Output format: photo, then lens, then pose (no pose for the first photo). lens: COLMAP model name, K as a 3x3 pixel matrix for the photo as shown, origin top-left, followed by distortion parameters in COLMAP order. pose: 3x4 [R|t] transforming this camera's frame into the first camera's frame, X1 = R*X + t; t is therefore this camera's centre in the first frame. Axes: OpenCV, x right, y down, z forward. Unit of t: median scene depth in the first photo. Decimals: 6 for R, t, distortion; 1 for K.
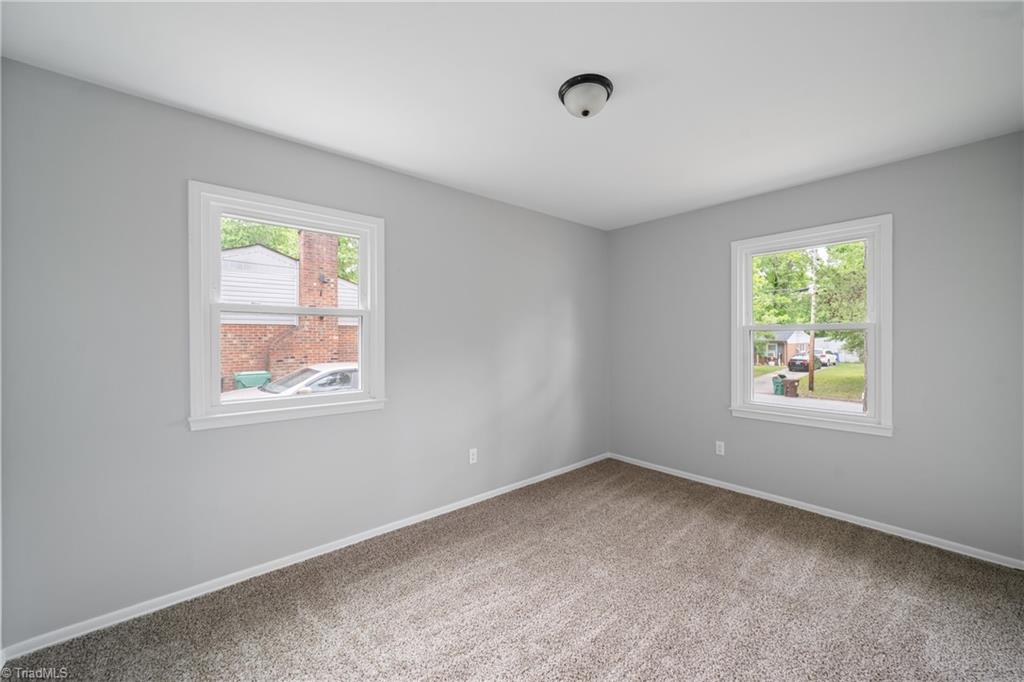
lens RADIAL K [[394.2, 0, 535.5], [0, 394.2, 341.5], [0, 0, 1]] dist [-0.011188, 0.004275]
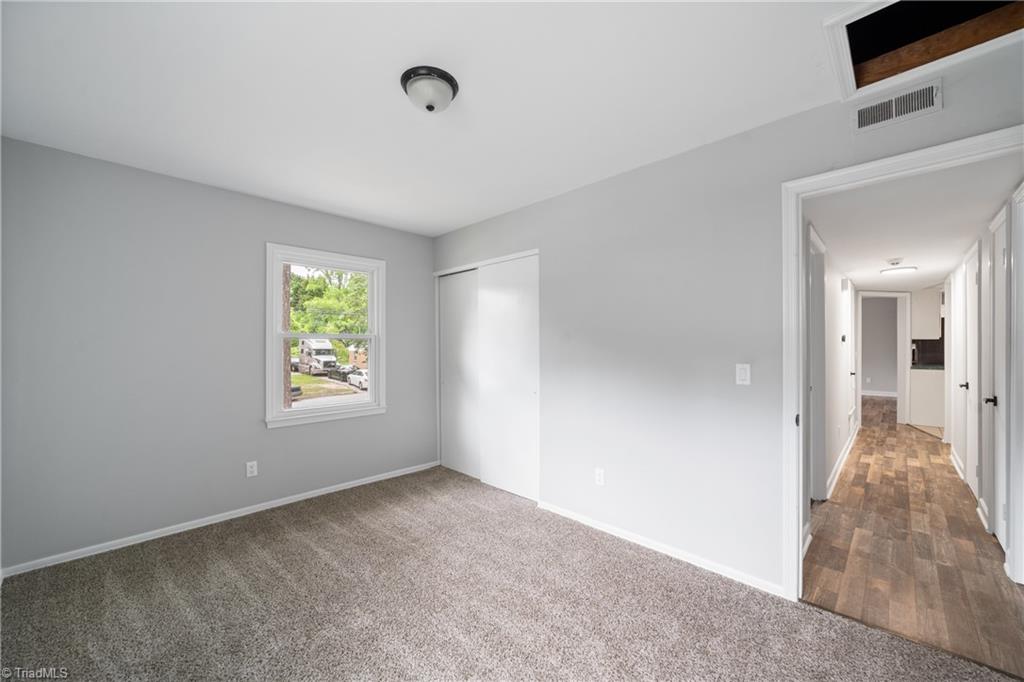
lens RADIAL K [[394.2, 0, 508.8], [0, 394.2, 347.2], [0, 0, 1]] dist [-0.011188, 0.004275]
pose [[-0.051804, -0.001793, 0.998656, -0.494433], [0.007886, 0.999966, 0.002204, -0.001673], [-0.998626, 0.007990, -0.051788, 0.513792]]
